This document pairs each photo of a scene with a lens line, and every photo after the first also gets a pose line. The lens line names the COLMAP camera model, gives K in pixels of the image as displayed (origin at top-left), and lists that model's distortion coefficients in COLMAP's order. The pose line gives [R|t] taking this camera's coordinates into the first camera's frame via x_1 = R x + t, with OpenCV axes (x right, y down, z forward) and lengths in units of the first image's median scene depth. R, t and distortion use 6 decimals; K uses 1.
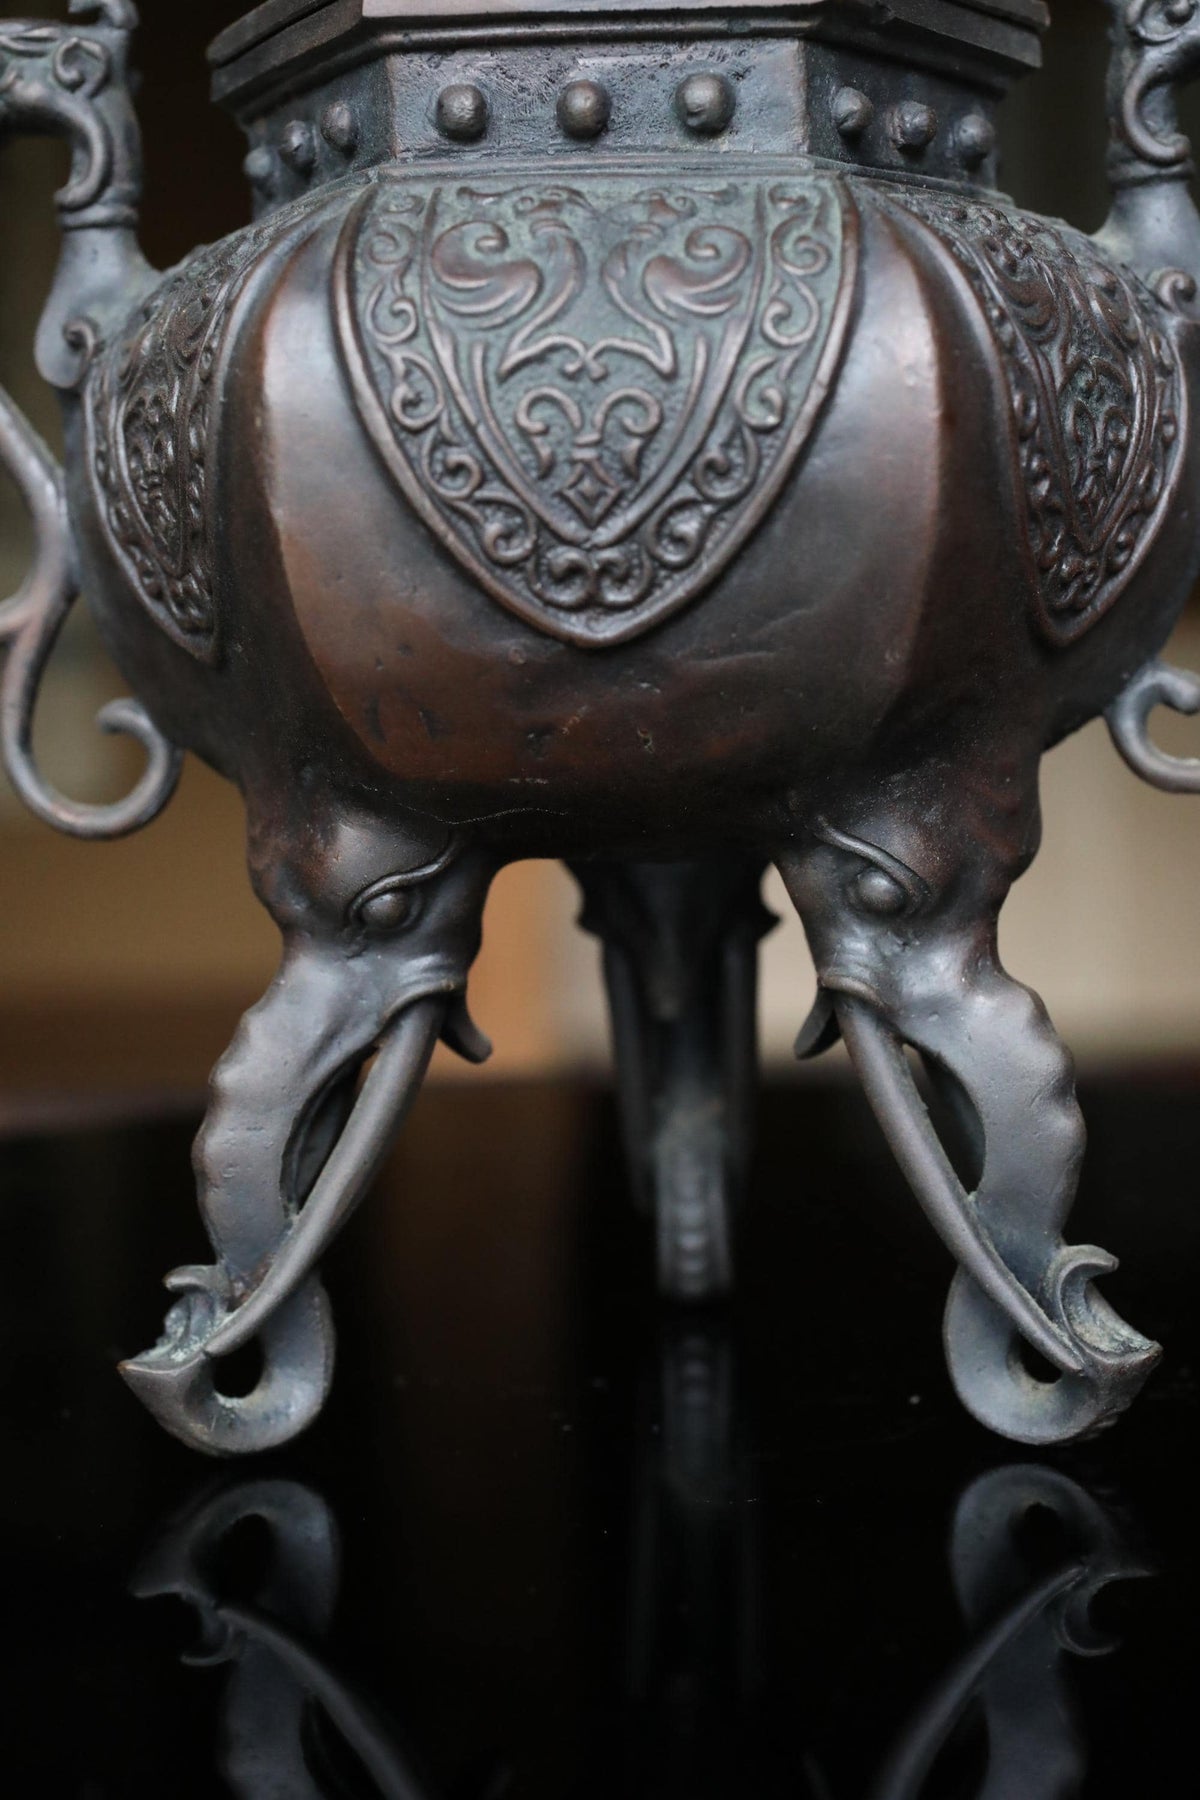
lens RADIAL K [[3091.2, 0, 600.0], [0, 3091.2, 900.0], [0, 0, 1]] dist [0.042263, -0.041177]
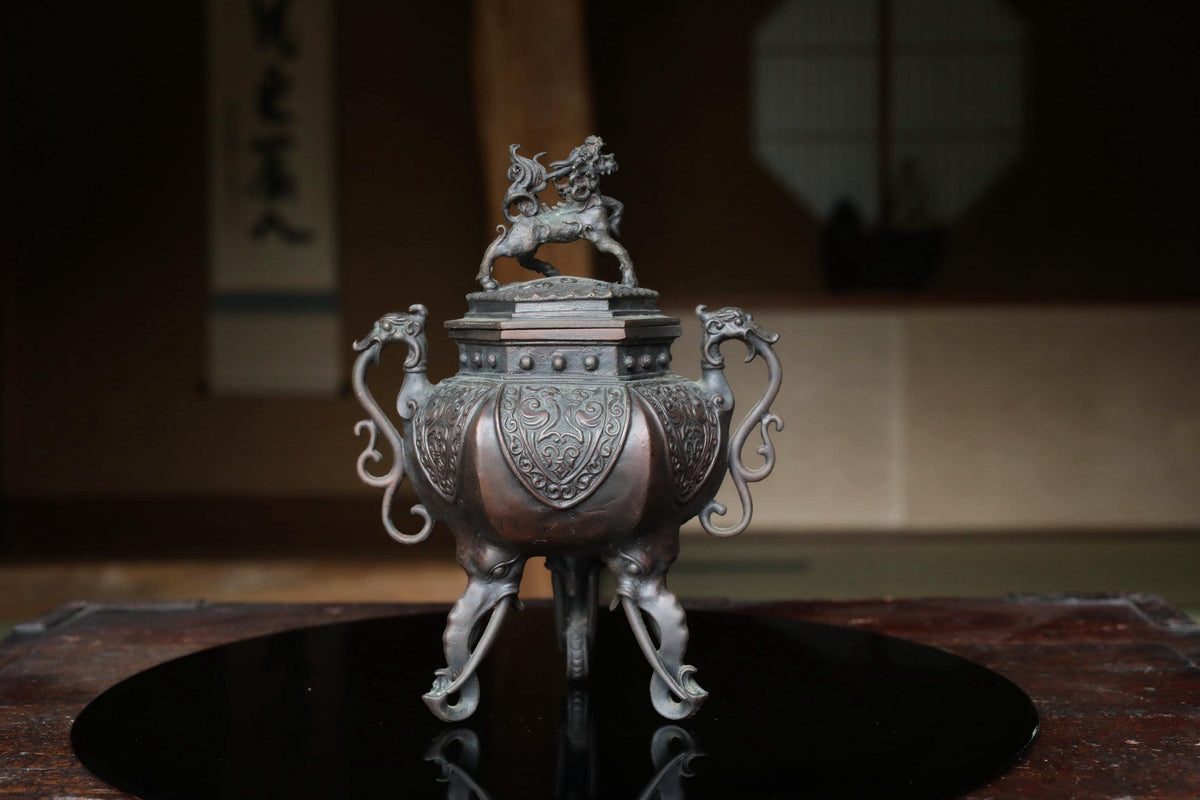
lens RADIAL K [[2060.8, 0, 600.0], [0, 2060.8, 400.0], [0, 0, 1]] dist [0.042263, -0.041177]
pose [[0.997750, 0.016790, 0.064903, -0.117279], [-0.016426, 0.999846, -0.006136, -0.195710], [-0.064996, 0.005056, 0.997873, -1.508077]]
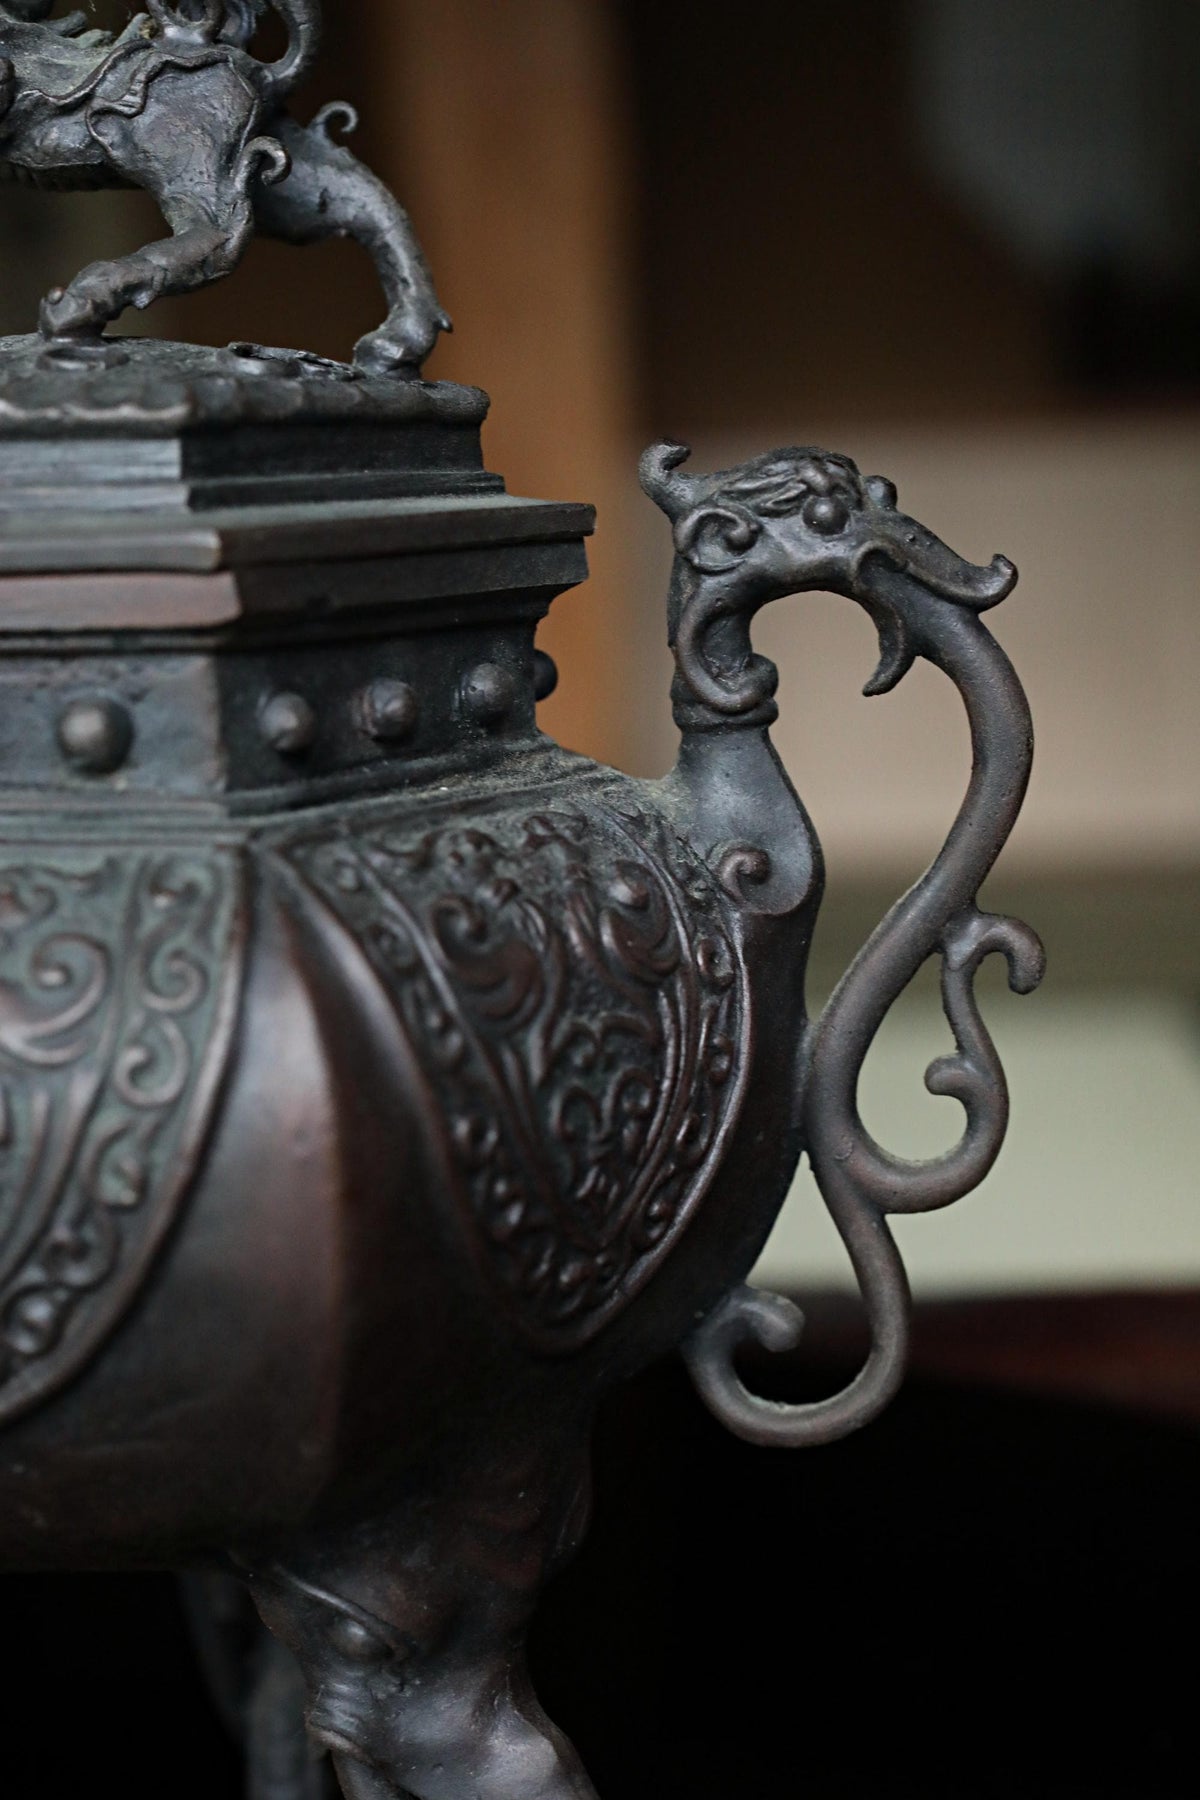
lens RADIAL K [[3091.2, 0, 600.0], [0, 3091.2, 900.0], [0, 0, 1]] dist [0.042263, -0.041177]
pose [[0.998474, -0.003740, -0.055091, 0.208683], [0.009126, 0.995162, 0.097825, -0.291078], [0.054458, -0.098179, 0.993678, 0.205622]]
